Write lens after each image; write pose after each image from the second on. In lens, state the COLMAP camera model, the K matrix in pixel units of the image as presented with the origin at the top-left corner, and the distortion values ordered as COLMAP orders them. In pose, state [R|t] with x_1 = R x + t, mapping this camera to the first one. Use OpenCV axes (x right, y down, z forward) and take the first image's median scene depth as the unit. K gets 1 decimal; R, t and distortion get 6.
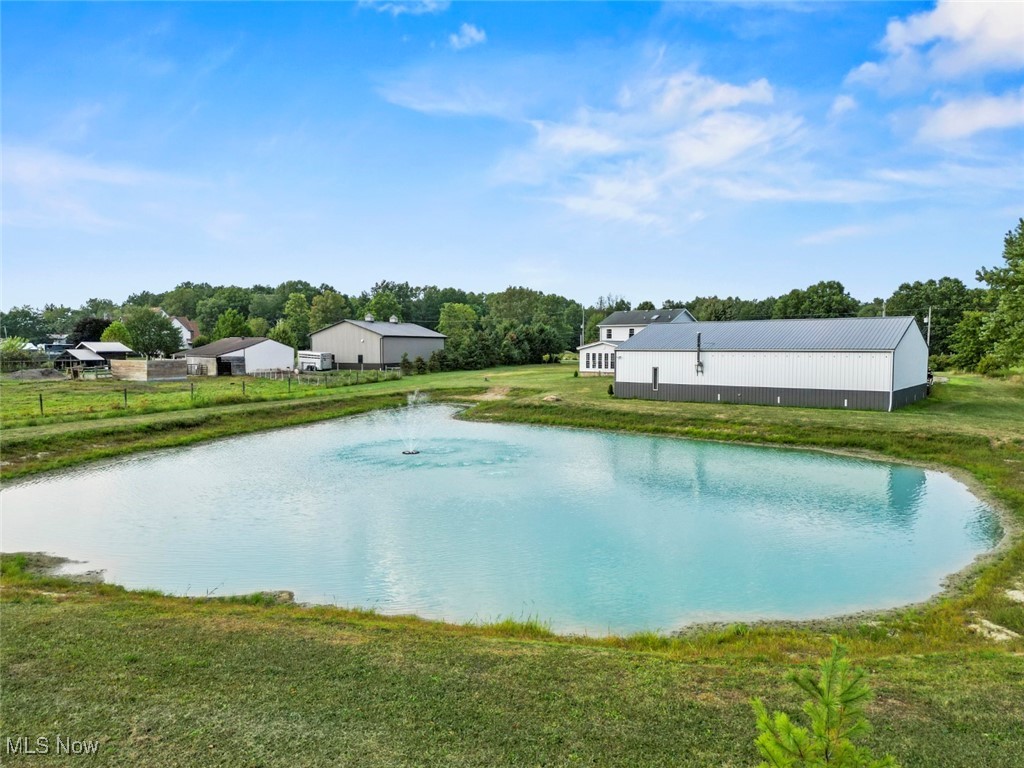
lens RADIAL K [[702.2, 0, 514.7], [0, 702.2, 380.6], [0, 0, 1]] dist [0.118833, -0.099987]
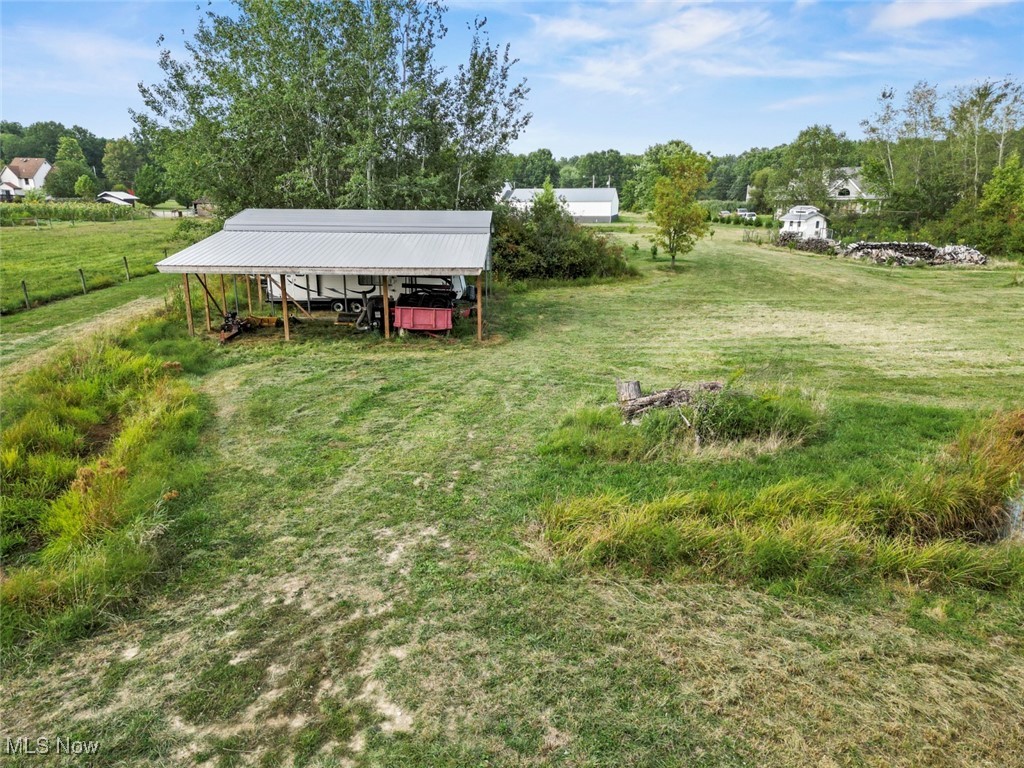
lens RADIAL K [[702.2, 0, 514.7], [0, 702.2, 380.6], [0, 0, 1]] dist [0.118833, -0.099987]
pose [[0.912850, -0.100421, 0.395753, -0.511953], [0.016757, 0.977680, 0.209431, 0.030345], [-0.407951, -0.184547, 0.894158, -0.757327]]
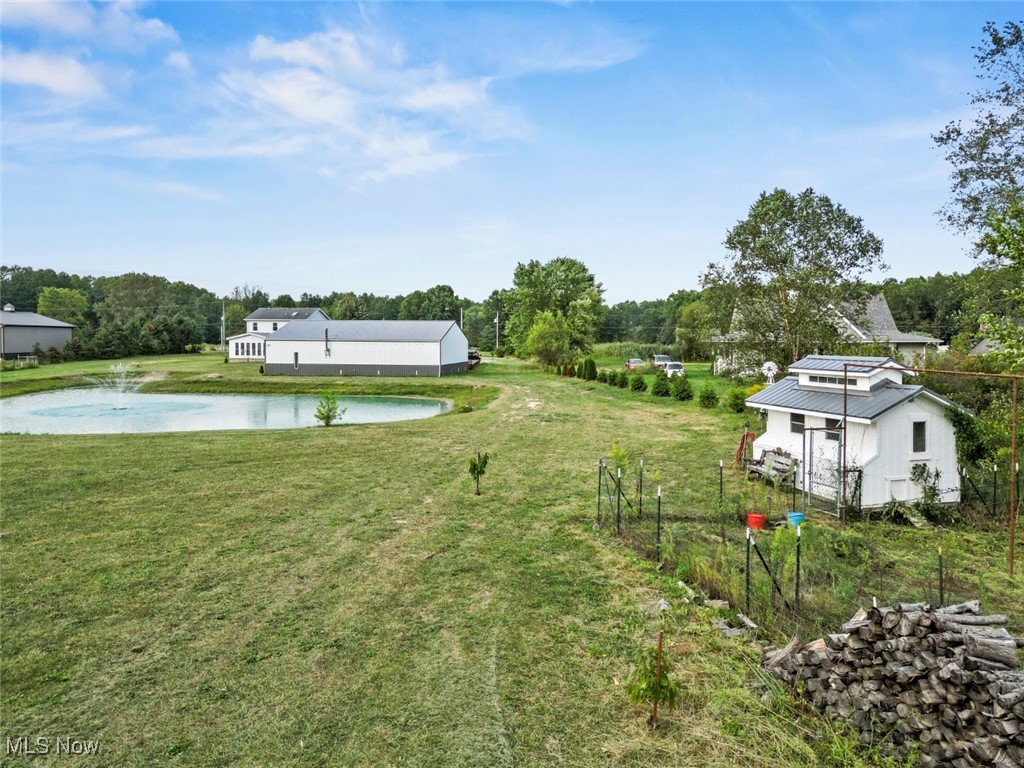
lens RADIAL K [[702.2, 0, 514.7], [0, 702.2, 380.6], [0, 0, 1]] dist [0.118833, -0.099987]
pose [[0.879882, -0.025396, 0.474514, -0.052804], [0.020215, 0.999667, 0.016019, 0.014110], [-0.474763, -0.004503, 0.880102, -0.266074]]
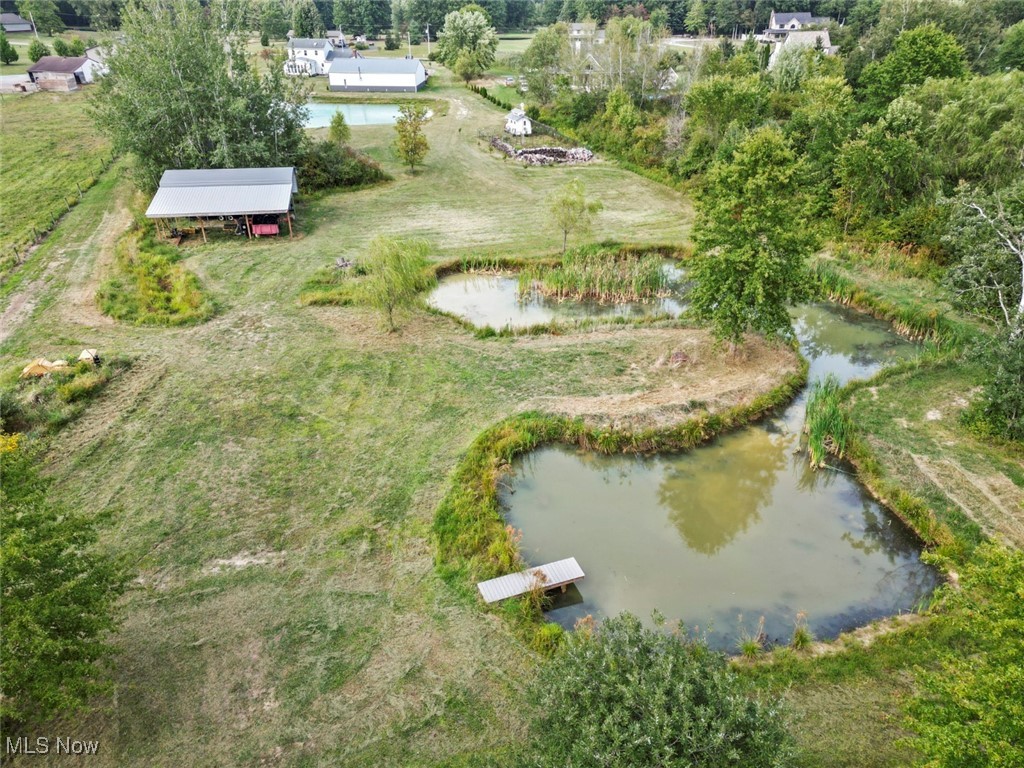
lens RADIAL K [[702.2, 0, 514.7], [0, 702.2, 380.6], [0, 0, 1]] dist [0.118833, -0.099987]
pose [[0.819944, -0.272806, 0.503258, -0.624785], [0.029460, 0.898085, 0.438835, -0.106154], [-0.571685, -0.344994, 0.744416, -1.203913]]
